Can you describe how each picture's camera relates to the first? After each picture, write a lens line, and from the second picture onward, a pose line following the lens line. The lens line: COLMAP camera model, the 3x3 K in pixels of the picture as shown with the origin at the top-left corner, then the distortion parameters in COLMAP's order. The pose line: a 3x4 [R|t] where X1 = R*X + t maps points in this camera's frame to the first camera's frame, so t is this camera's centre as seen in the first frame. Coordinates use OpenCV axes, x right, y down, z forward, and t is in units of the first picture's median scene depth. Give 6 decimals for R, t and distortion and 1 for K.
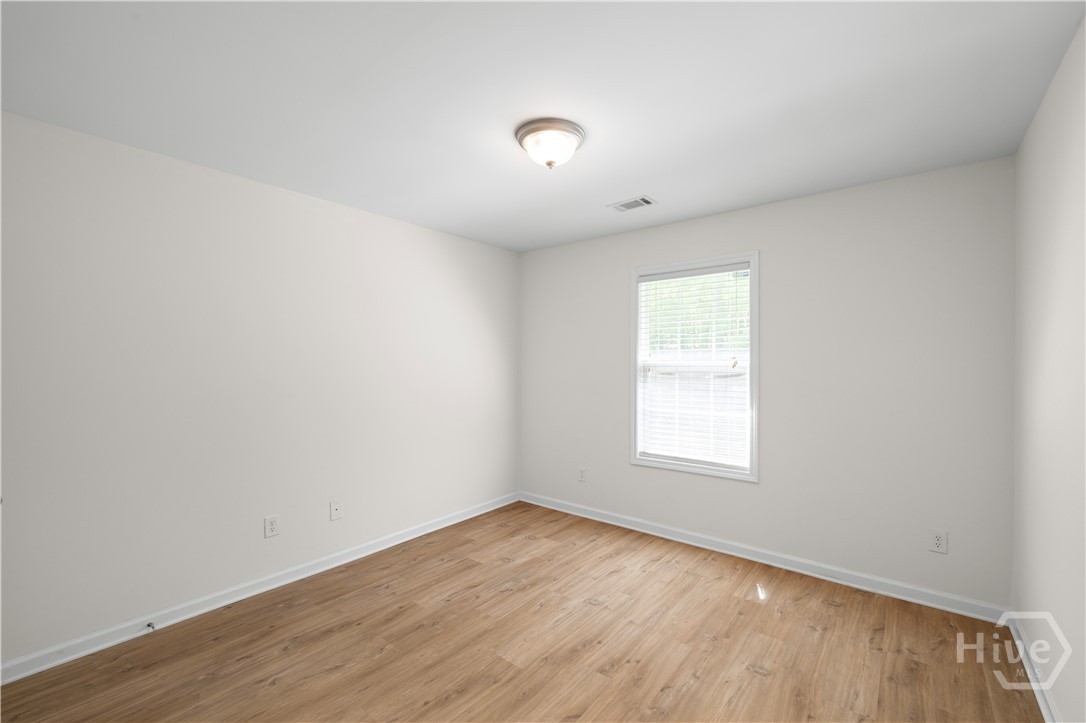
lens RADIAL K [[455.0, 0, 546.0], [0, 455.0, 366.1], [0, 0, 1]] dist [0.000784, -0.000158]
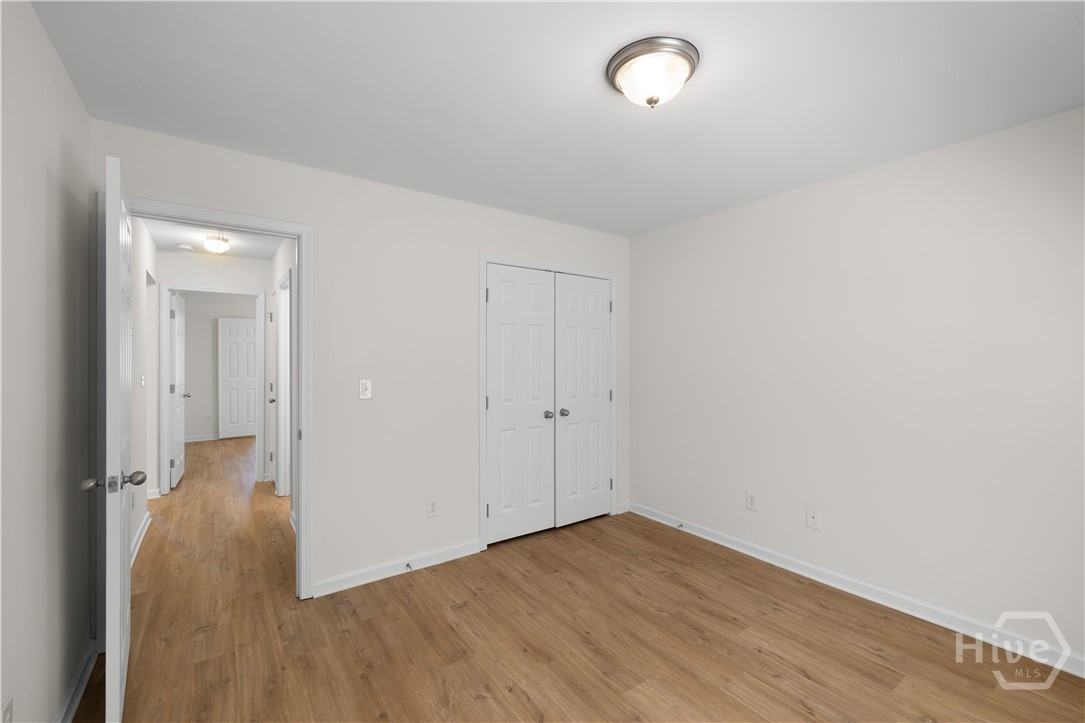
lens RADIAL K [[454.6, 0, 544.0], [0, 454.6, 354.5], [0, 0, 1]] dist [0.000784, -0.000158]
pose [[-0.265909, -0.006420, -0.963977, 0.732364], [-0.008891, 0.999952, -0.004207, -0.005916], [0.963957, 0.007452, -0.265953, 0.919661]]
